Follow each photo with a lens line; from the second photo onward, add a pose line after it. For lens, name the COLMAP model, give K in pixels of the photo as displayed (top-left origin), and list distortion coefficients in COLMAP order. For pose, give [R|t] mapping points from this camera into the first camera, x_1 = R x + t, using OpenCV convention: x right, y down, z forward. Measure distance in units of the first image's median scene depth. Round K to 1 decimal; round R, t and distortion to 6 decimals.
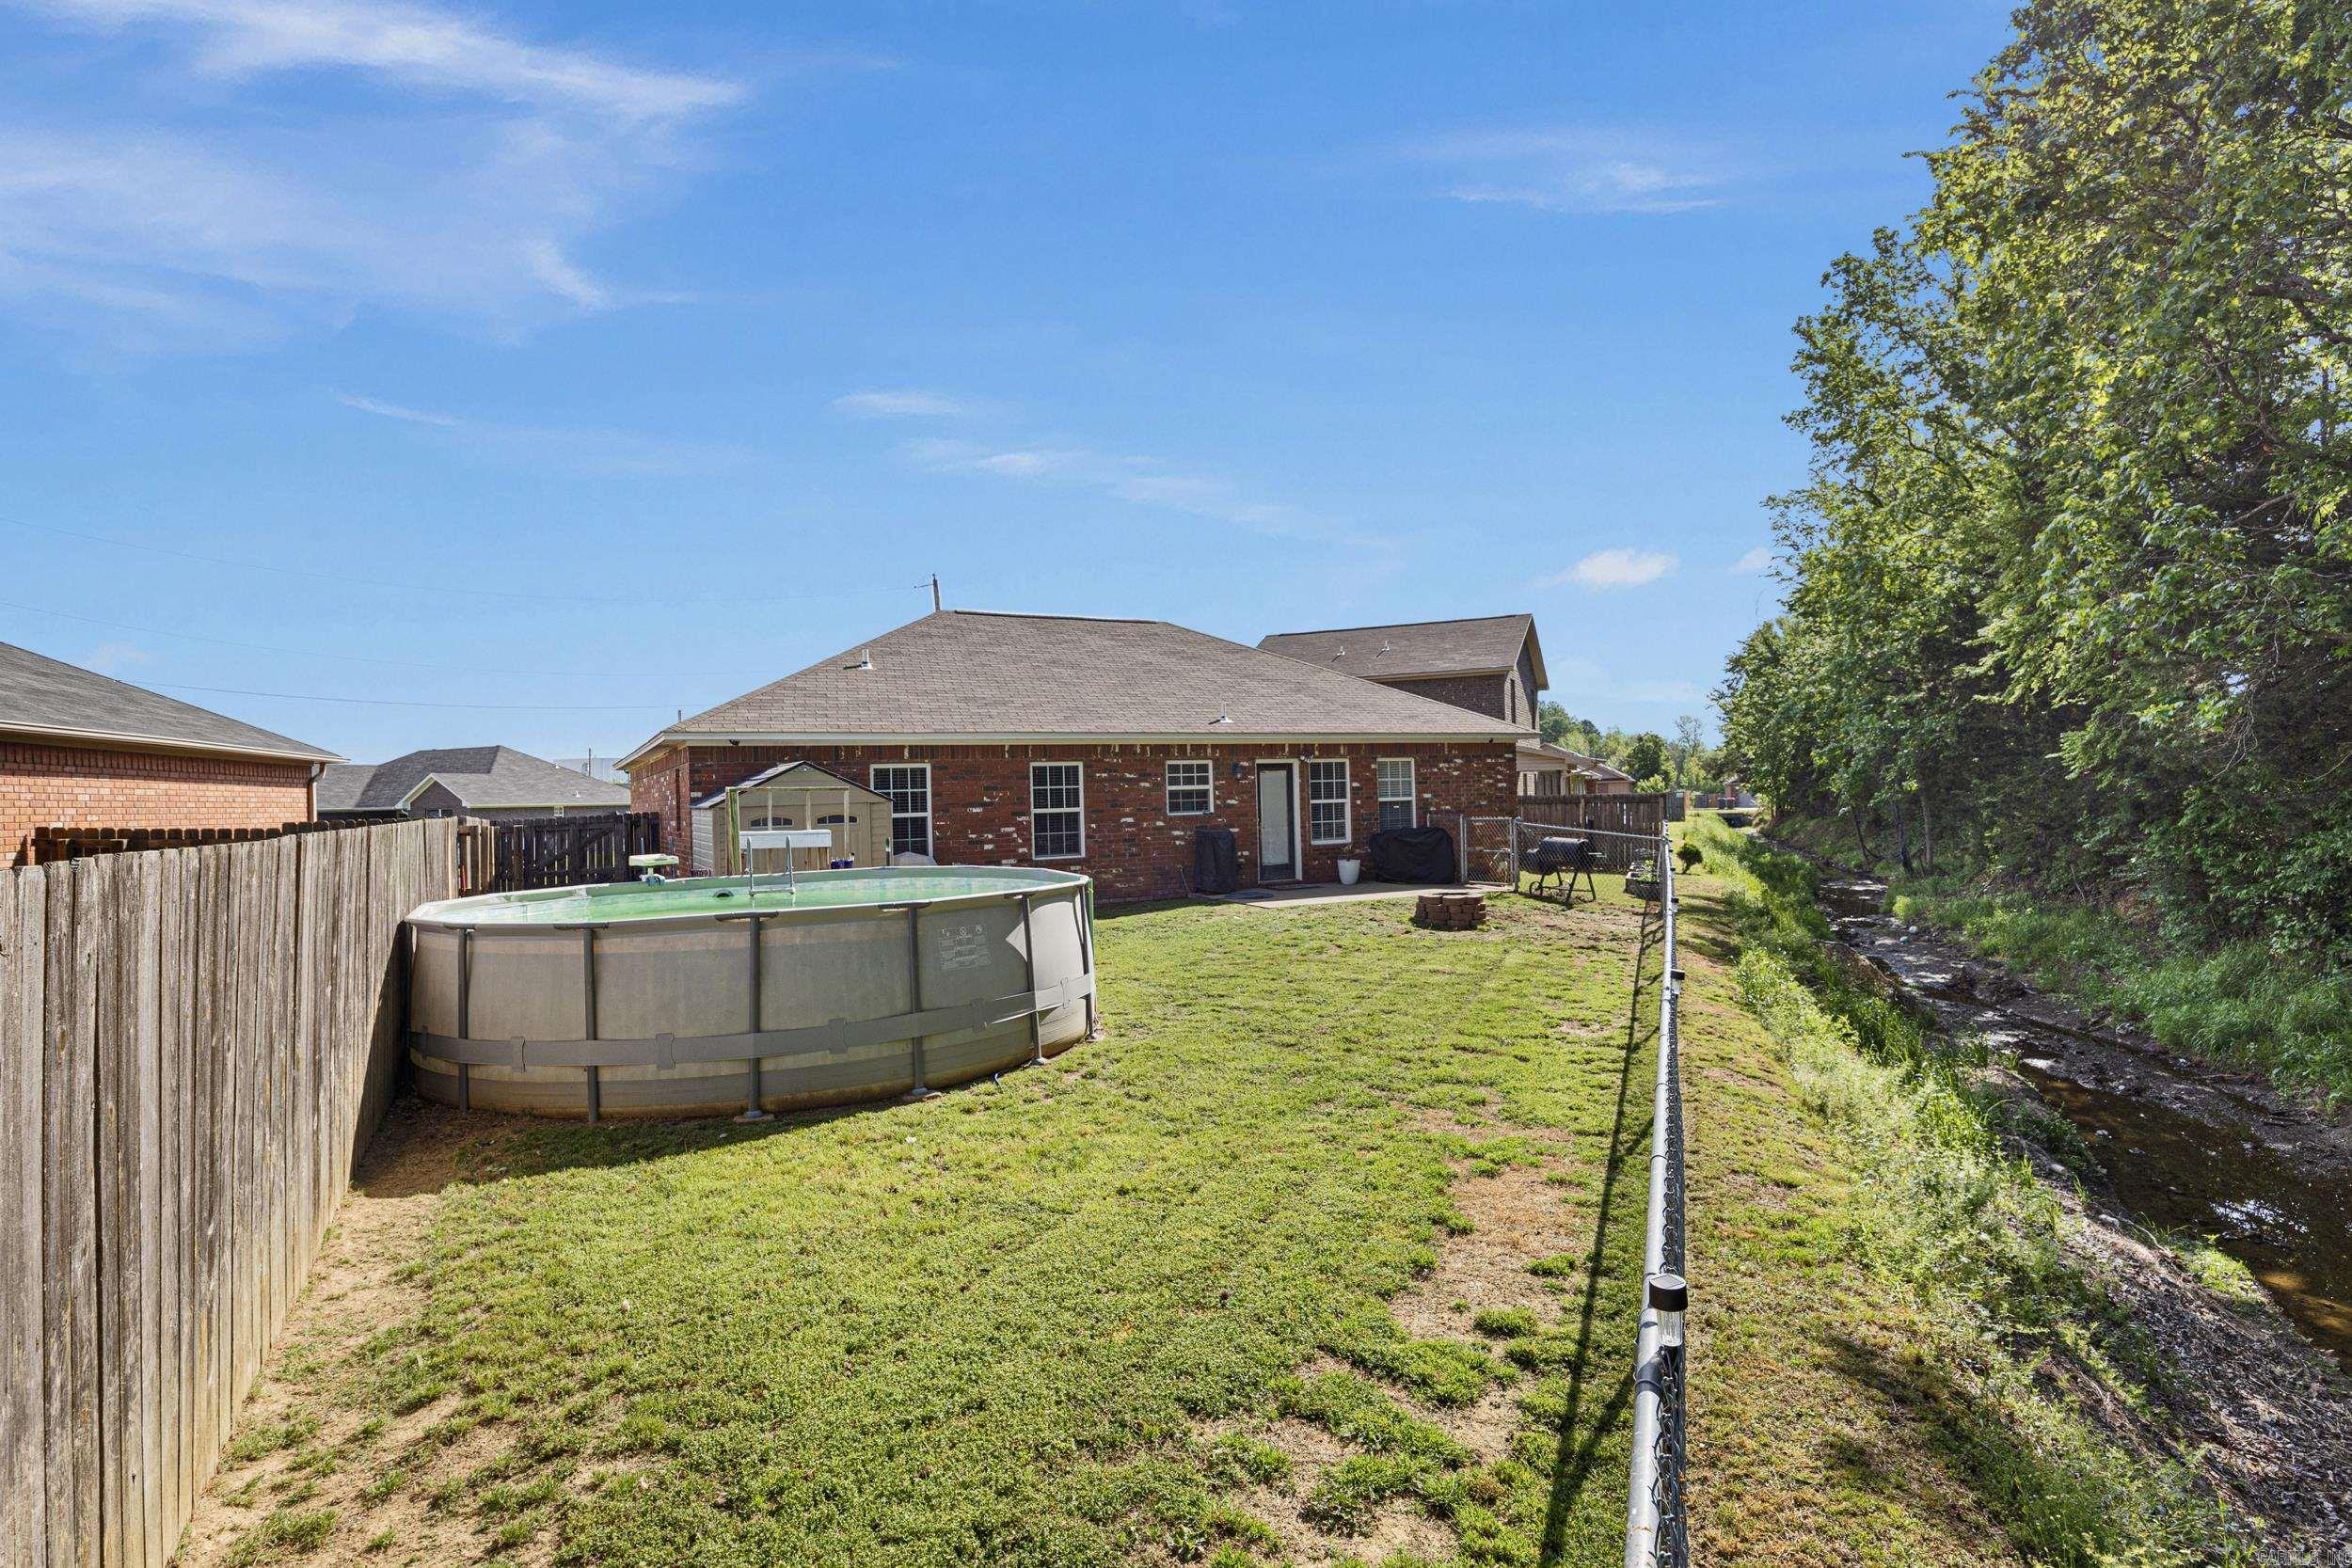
lens RADIAL K [[1090.4, 0, 1179.0], [0, 1090.4, 756.8], [0, 0, 1]] dist [-0.013285, 0.000038]
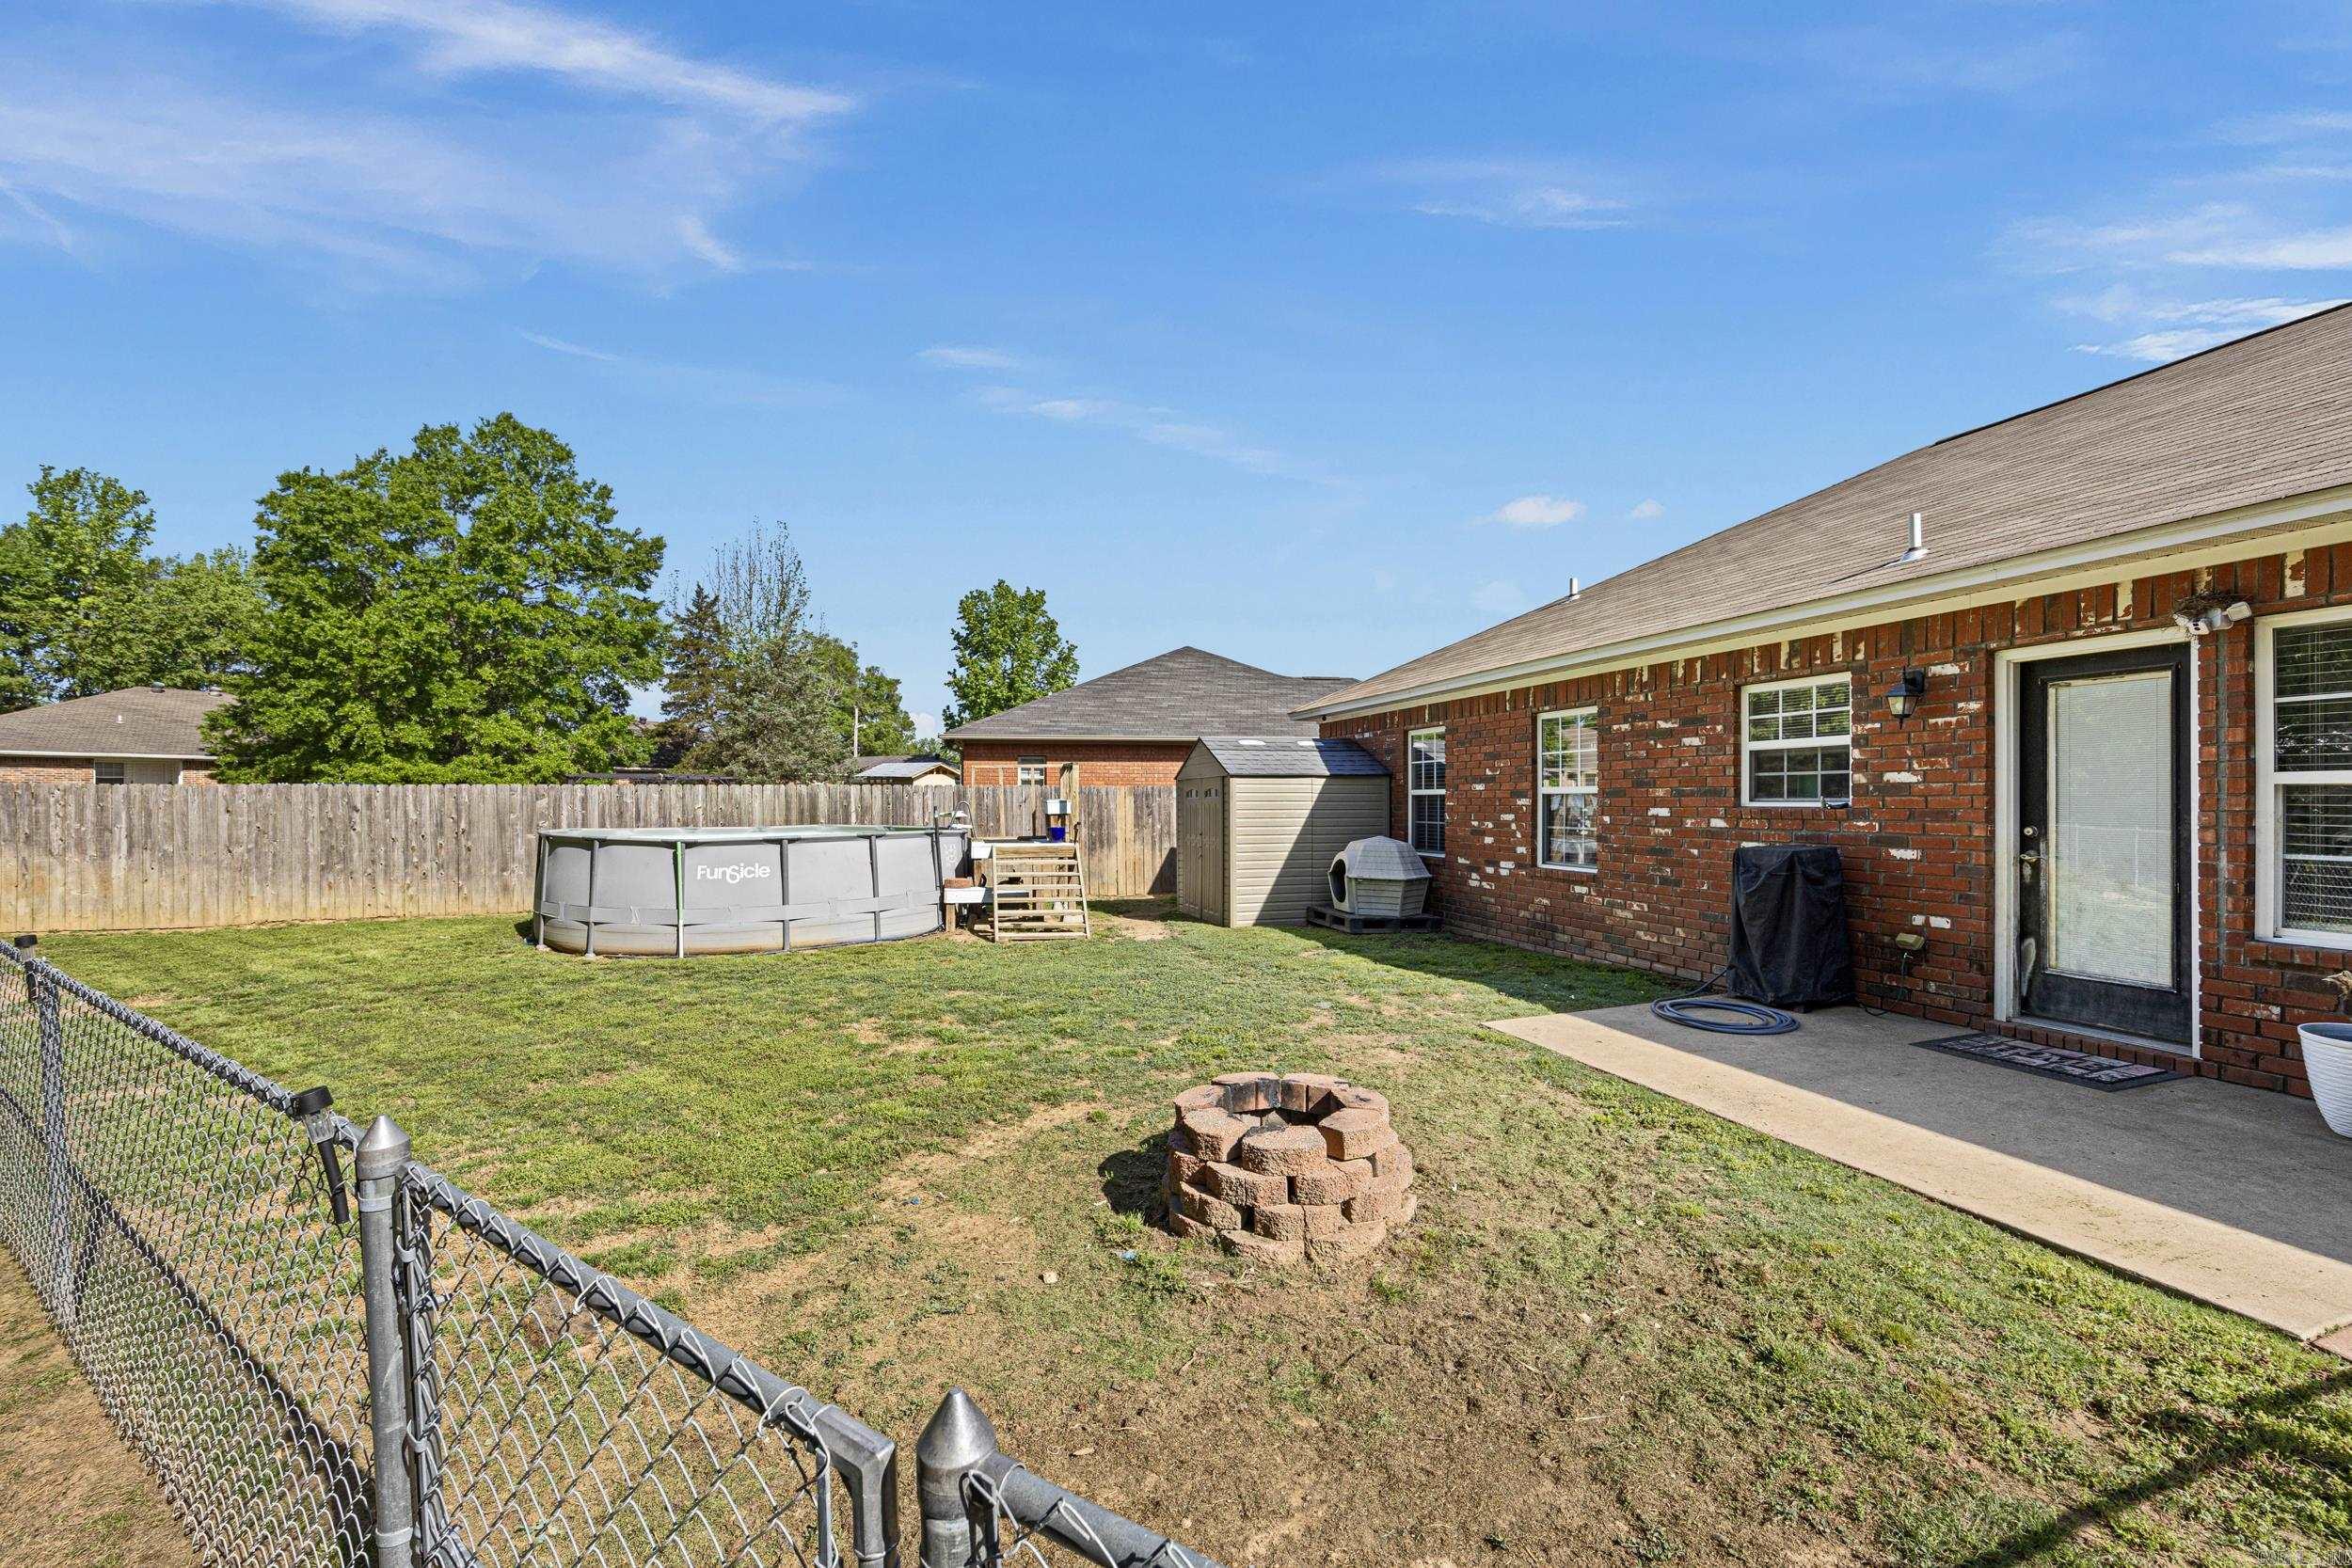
lens RADIAL K [[965.5, 0, 1177.3], [0, 965.5, 772.6], [0, 0, 1]] dist [-0.003296, 0.000254]
pose [[-0.200680, -0.003690, -0.979650, 0.445421], [0.034764, 0.999336, -0.010886, 0.036860], [0.979040, -0.036241, -0.200419, 0.876917]]
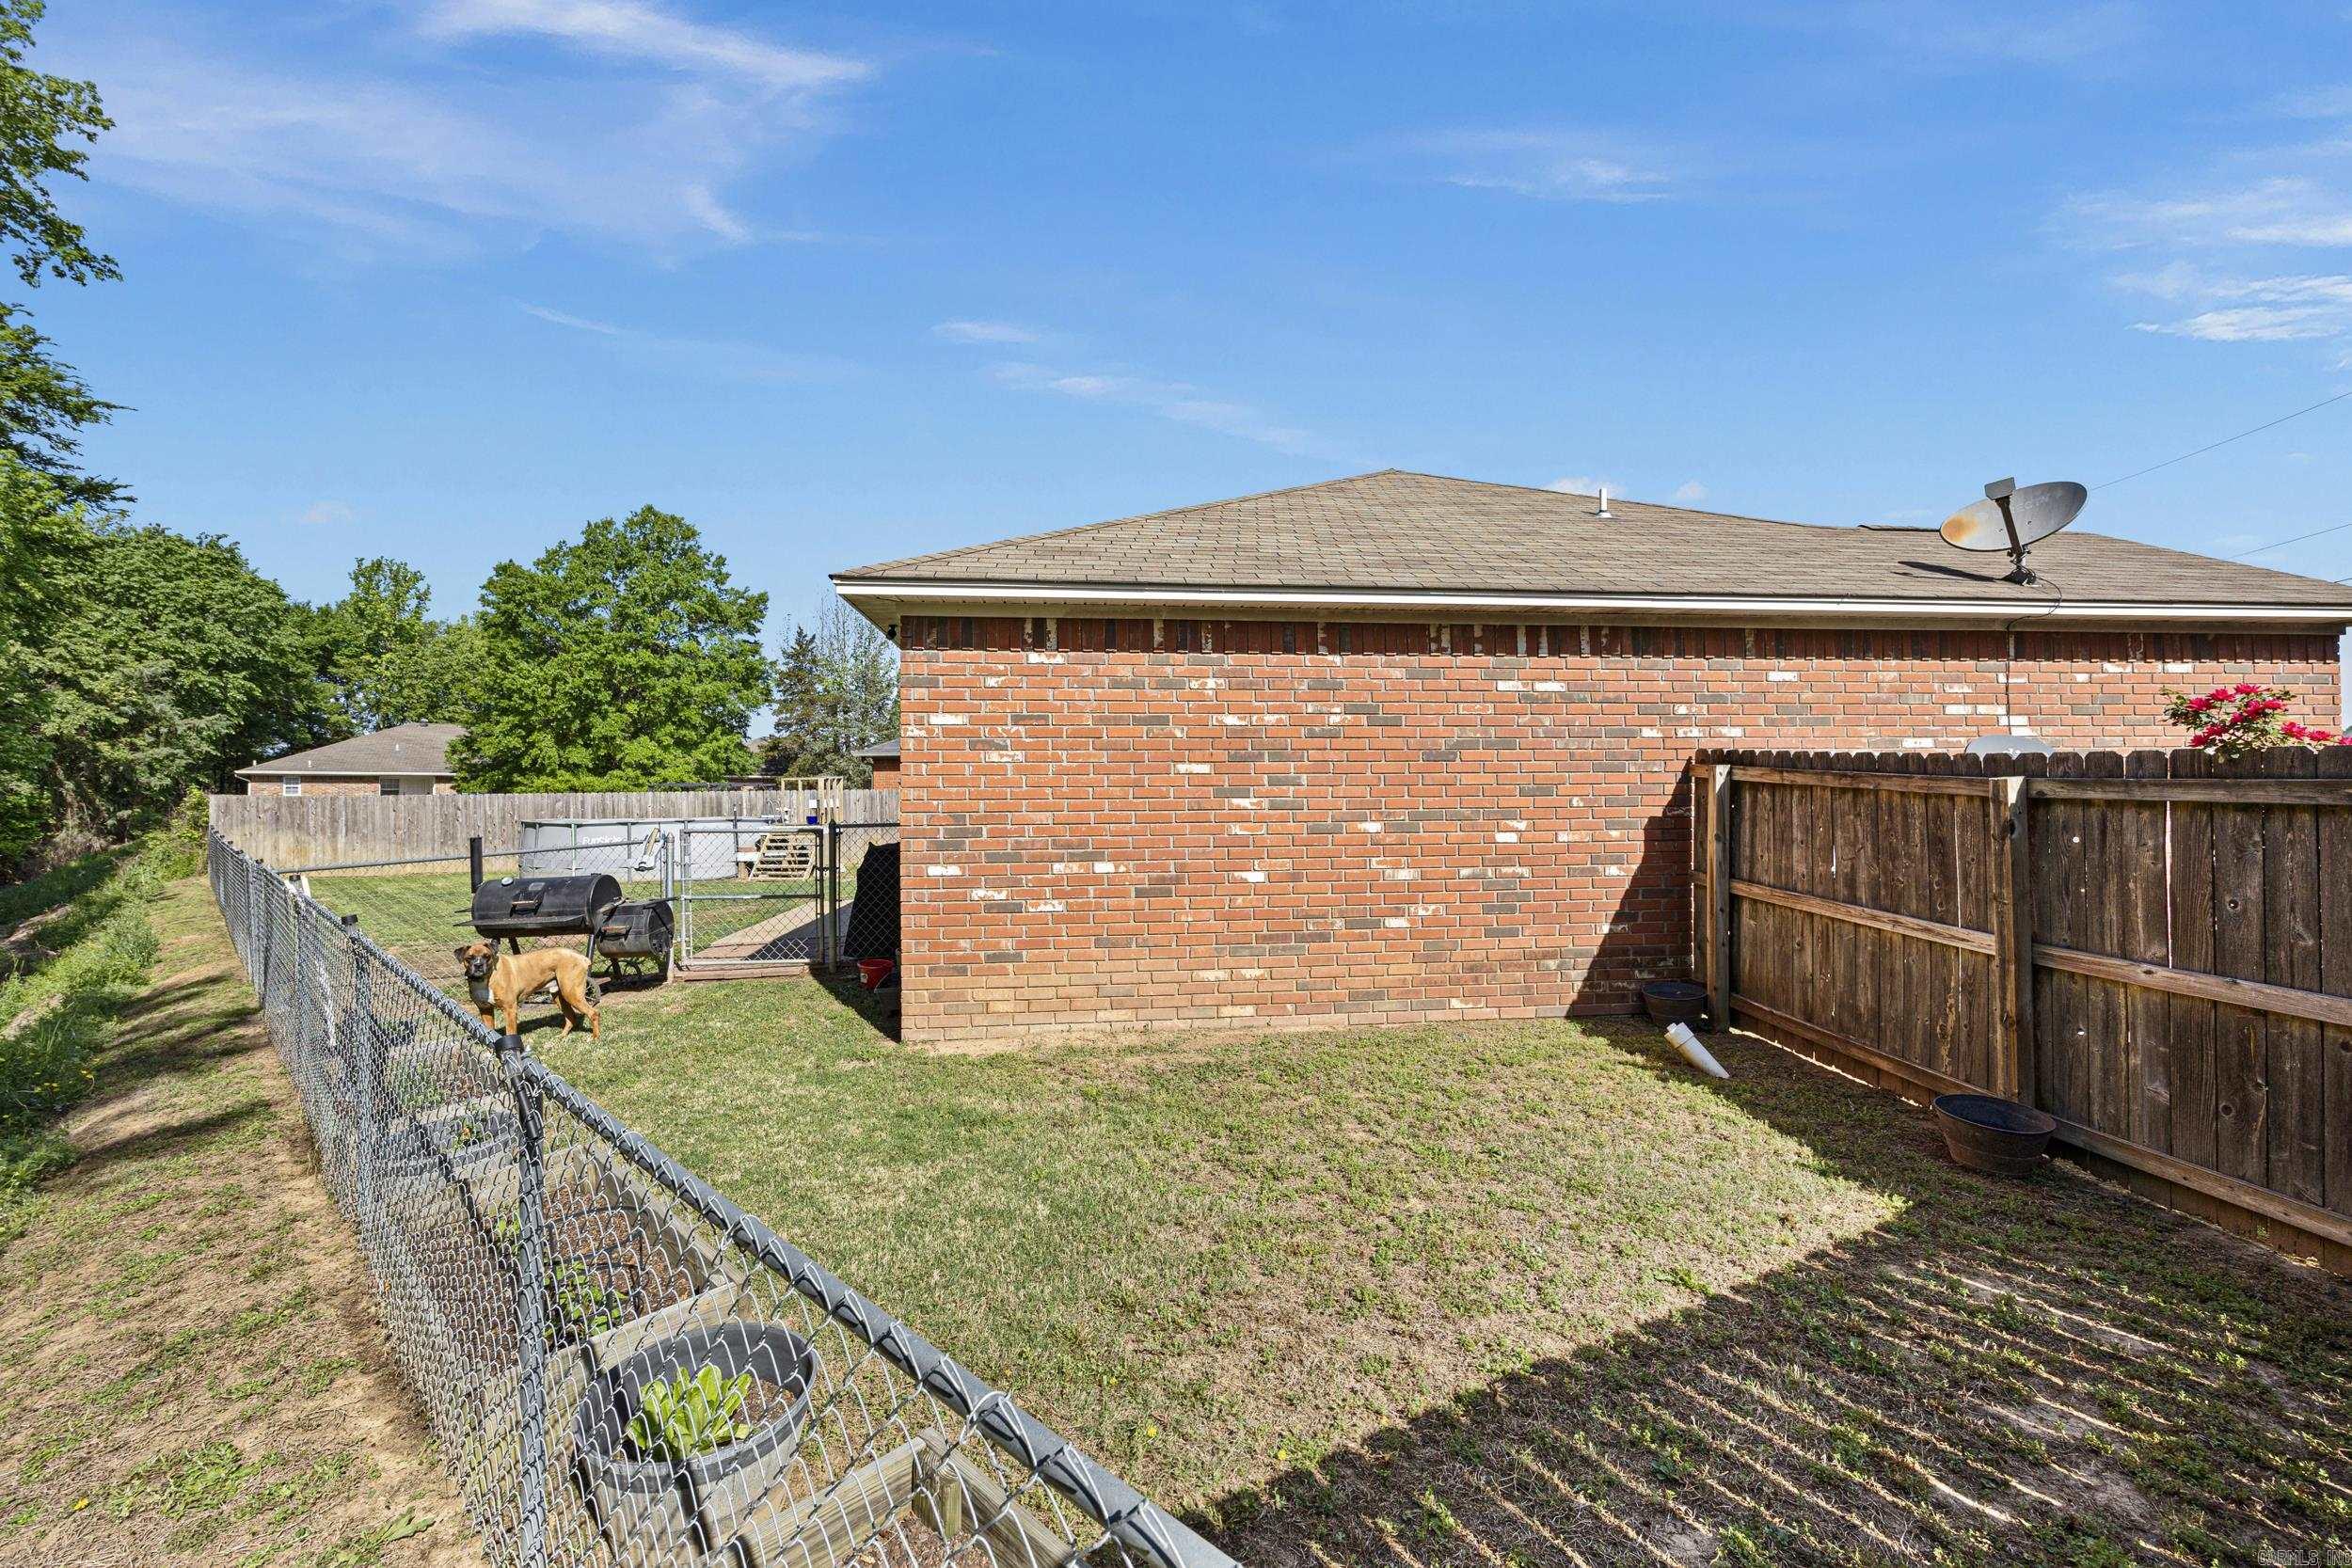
lens RADIAL K [[965.5, 0, 1177.3], [0, 965.5, 772.6], [0, 0, 1]] dist [-0.003296, 0.000254]
pose [[-0.374068, 0.002660, -0.927397, 0.675463], [0.047132, 0.998758, -0.016145, 0.052489], [0.926203, -0.049749, -0.373729, 1.471536]]
